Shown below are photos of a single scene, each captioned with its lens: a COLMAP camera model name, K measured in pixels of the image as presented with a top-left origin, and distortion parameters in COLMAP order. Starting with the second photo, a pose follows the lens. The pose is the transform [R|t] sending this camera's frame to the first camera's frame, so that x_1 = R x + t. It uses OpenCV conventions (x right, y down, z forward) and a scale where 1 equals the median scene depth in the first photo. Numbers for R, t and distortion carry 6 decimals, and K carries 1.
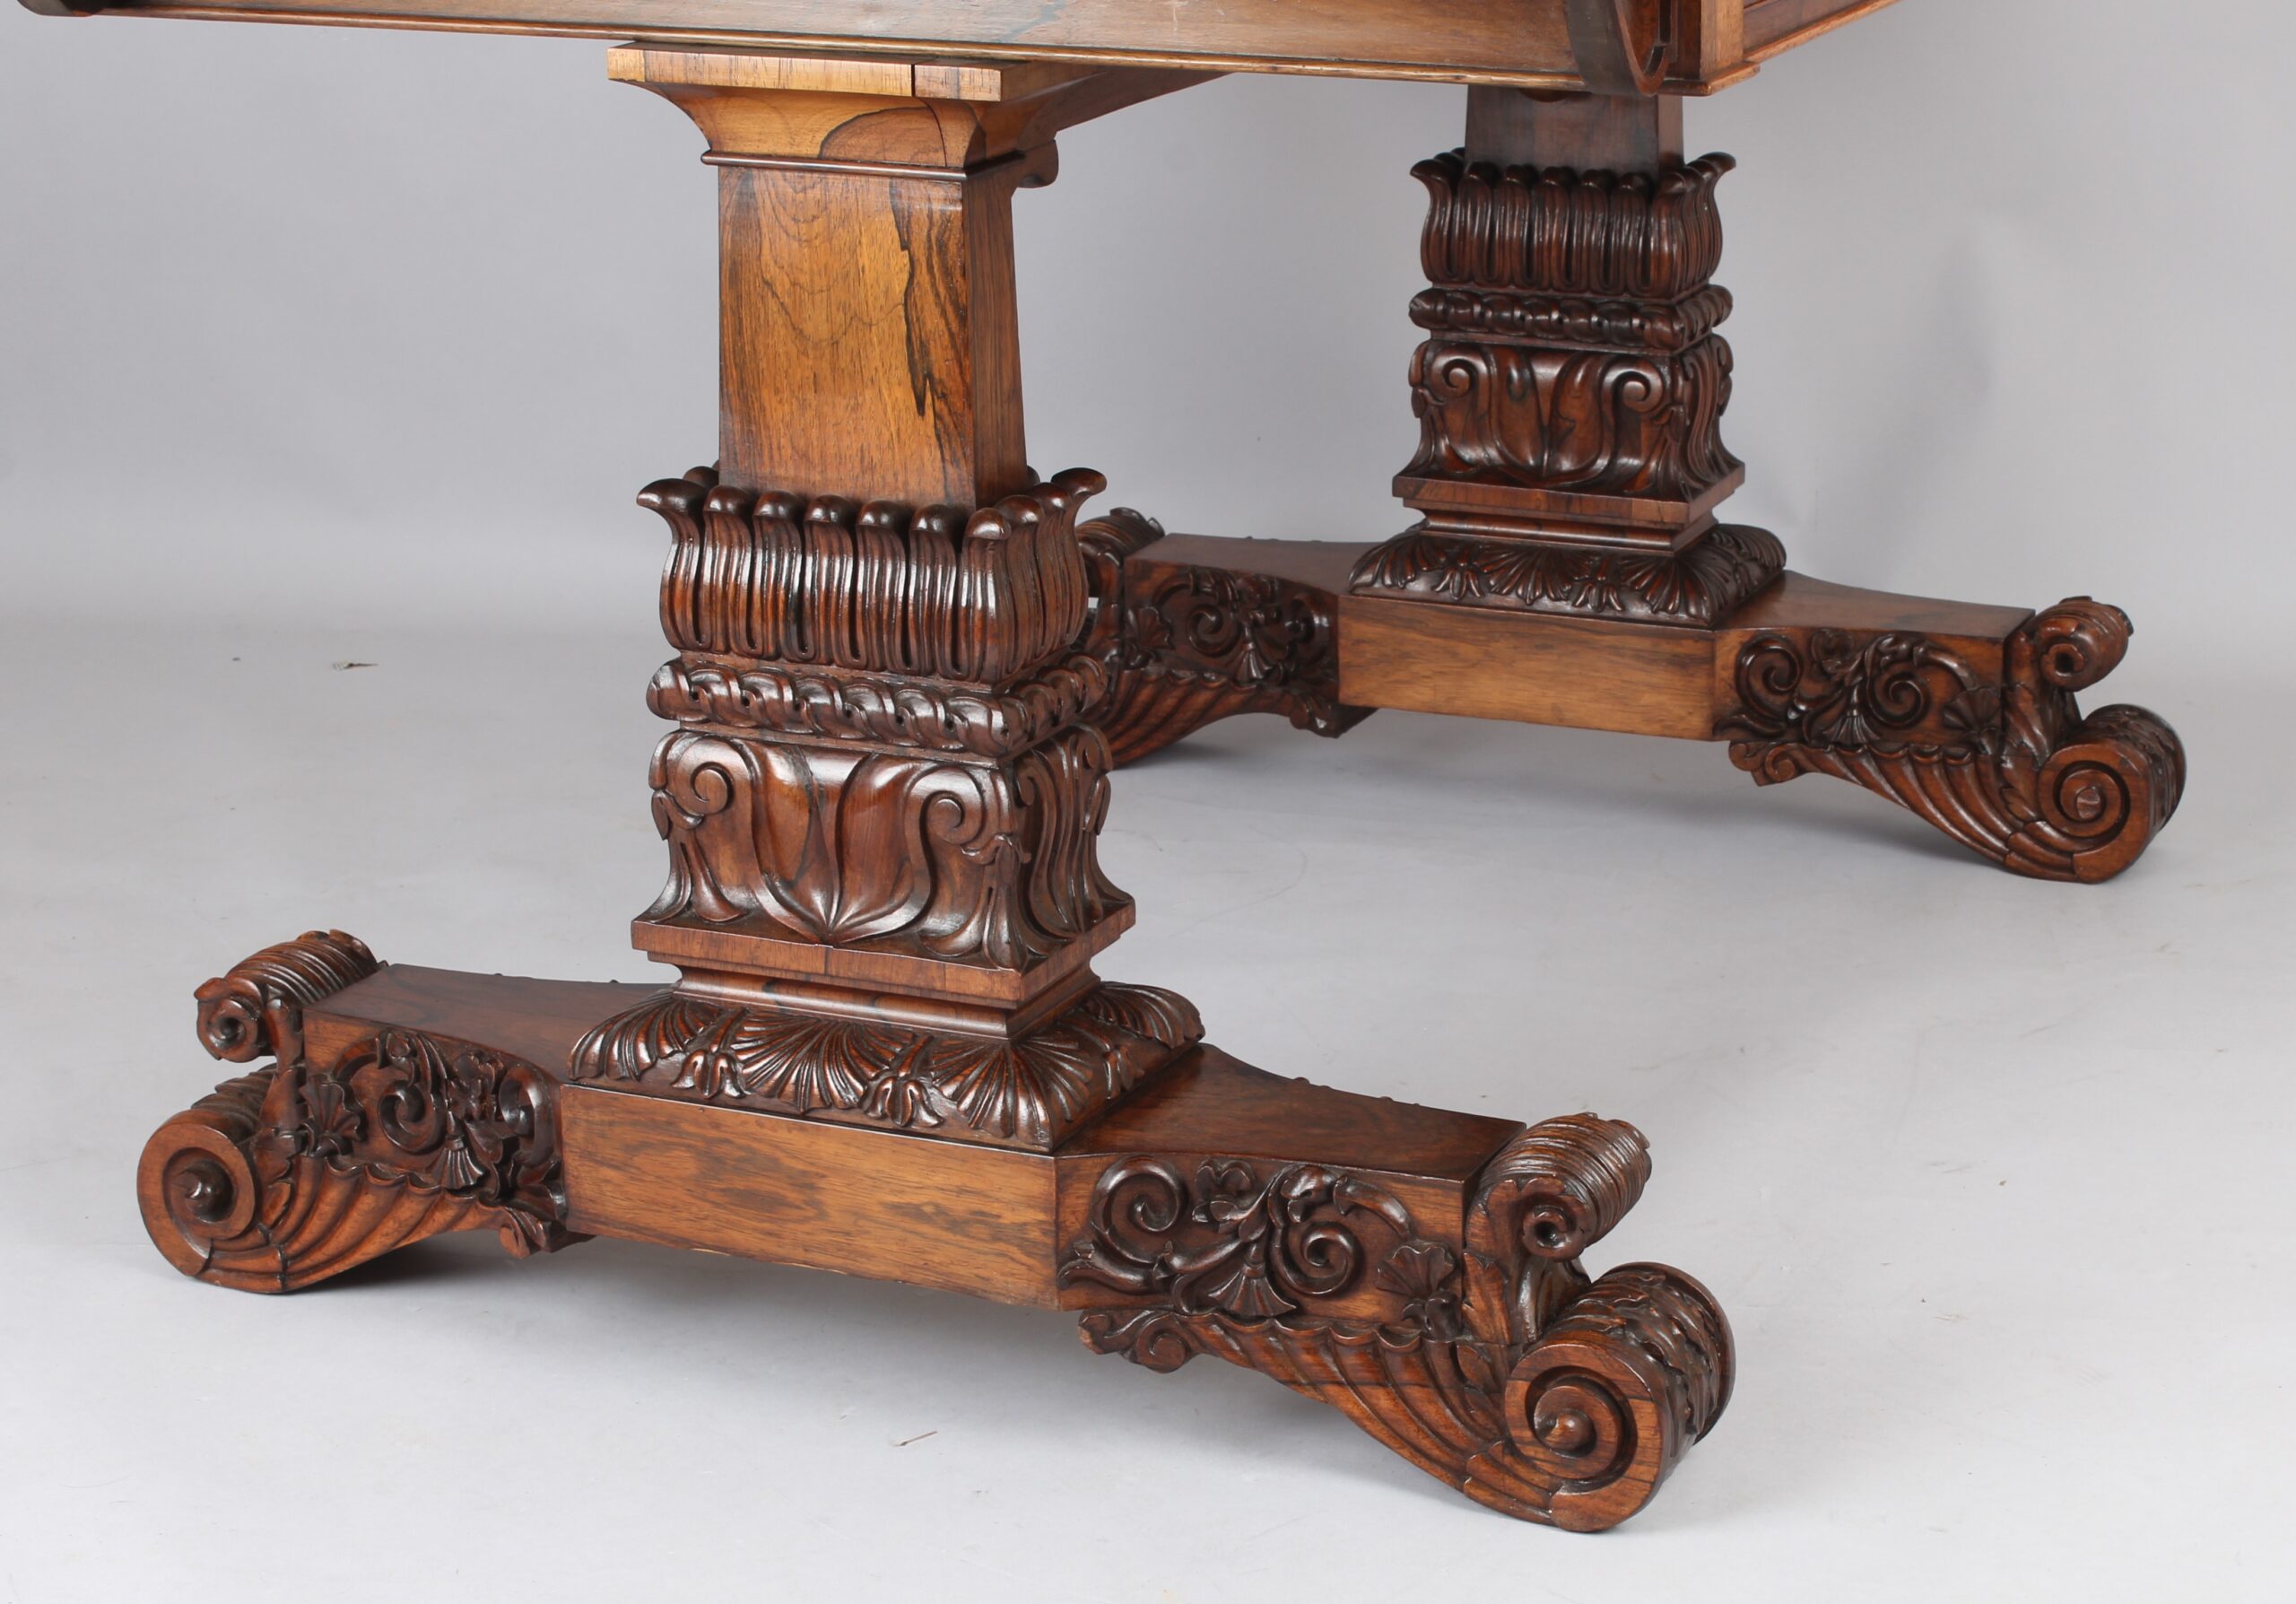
lens RADIAL K [[4955.7, 0, 1148.0], [0, 4955.7, 802.0], [0, 0, 1]] dist [0.009143, -0.282039]
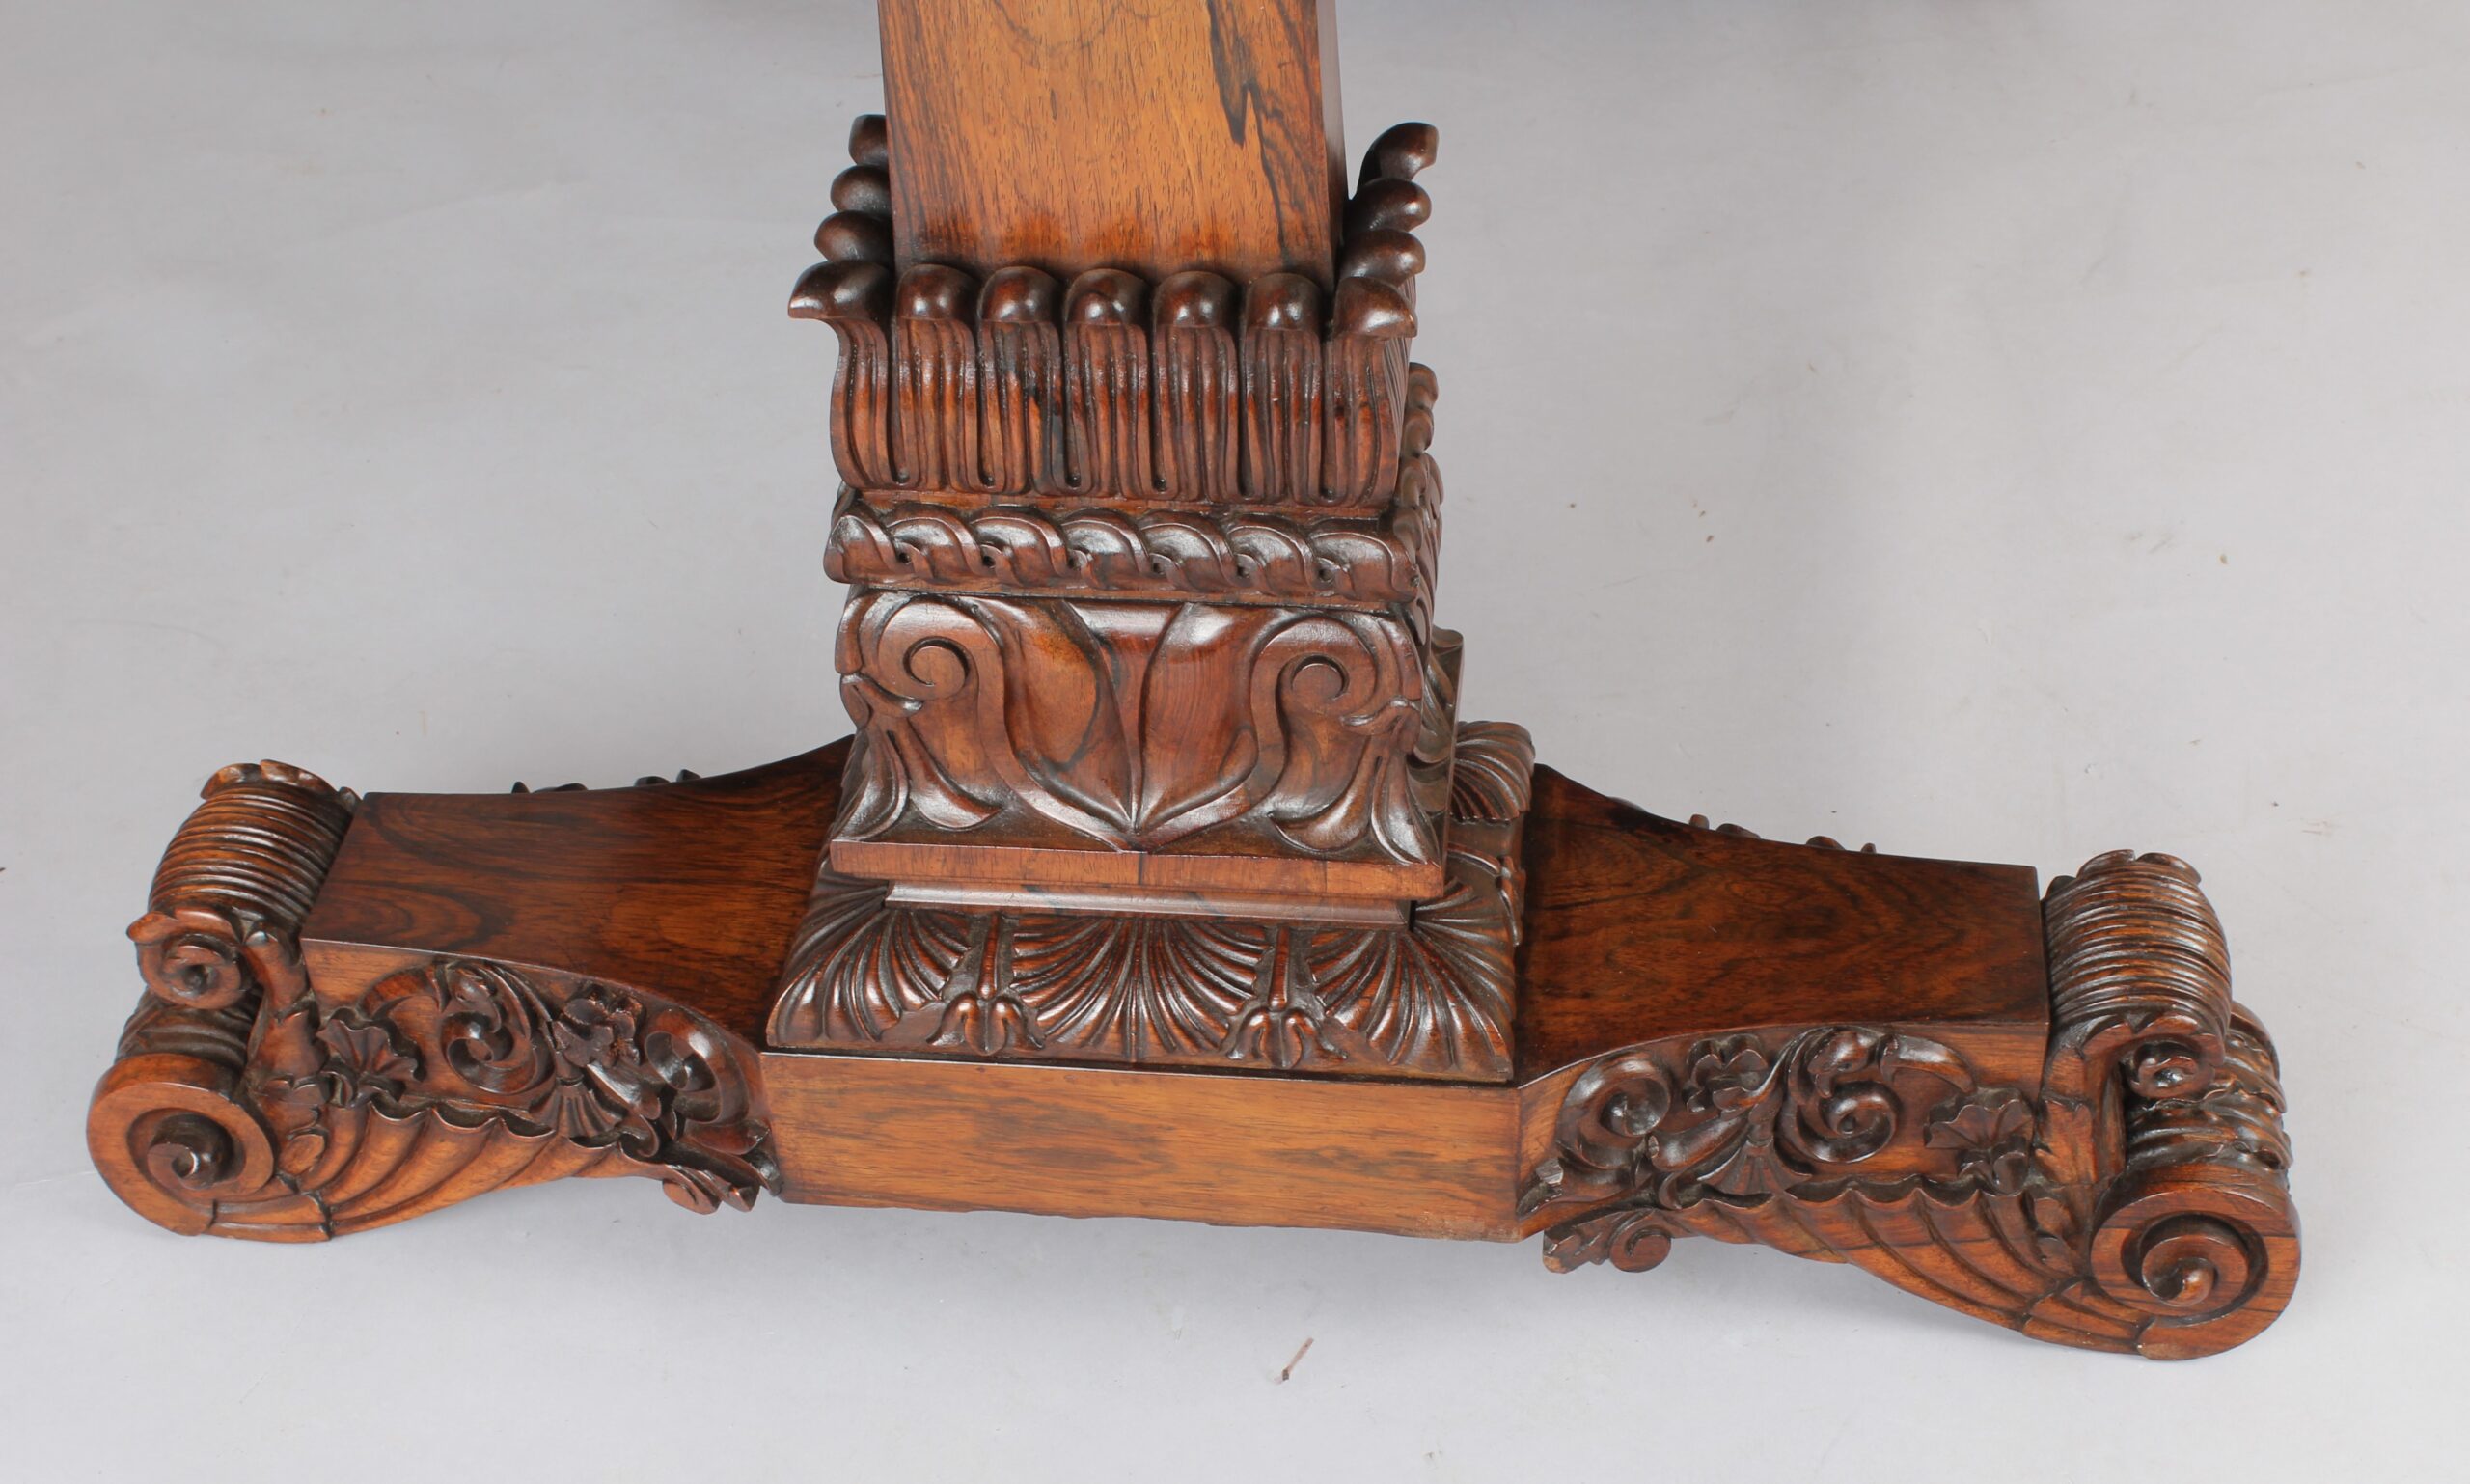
lens RADIAL K [[3535.8, 0, 1235.0], [0, 3535.8, 742.0], [0, 0, 1]] dist [-0.049636, 0.002433]
pose [[0.941305, -0.223203, 0.253229, -0.176838], [0.096919, 0.897305, 0.430639, -0.202312], [-0.323344, -0.380820, 0.866271, 0.560665]]
